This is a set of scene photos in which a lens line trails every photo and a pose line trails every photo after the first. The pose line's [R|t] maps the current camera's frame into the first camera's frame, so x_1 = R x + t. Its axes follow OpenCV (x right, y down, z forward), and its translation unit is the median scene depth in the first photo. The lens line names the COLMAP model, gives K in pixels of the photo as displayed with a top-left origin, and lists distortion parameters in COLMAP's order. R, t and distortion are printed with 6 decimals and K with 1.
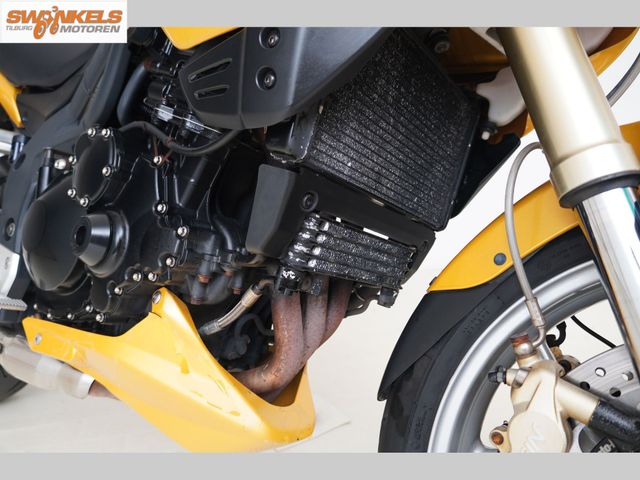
lens RADIAL K [[492.1, 0, 317.1], [0, 492.1, 241.2], [0, 0, 1]] dist [-0.038155, 0.000855]
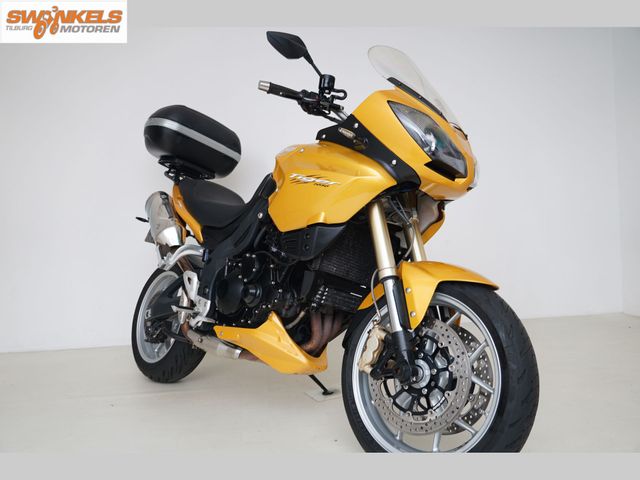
lens RADIAL K [[492.1, 0, 321.3], [0, 492.1, 241.2], [0, 0, 1]] dist [-0.038155, 0.000855]
pose [[0.991017, -0.009367, -0.133405, 0.359248], [-0.007723, 0.991871, -0.127016, 0.055520], [0.133510, 0.126905, 0.982889, -1.863359]]
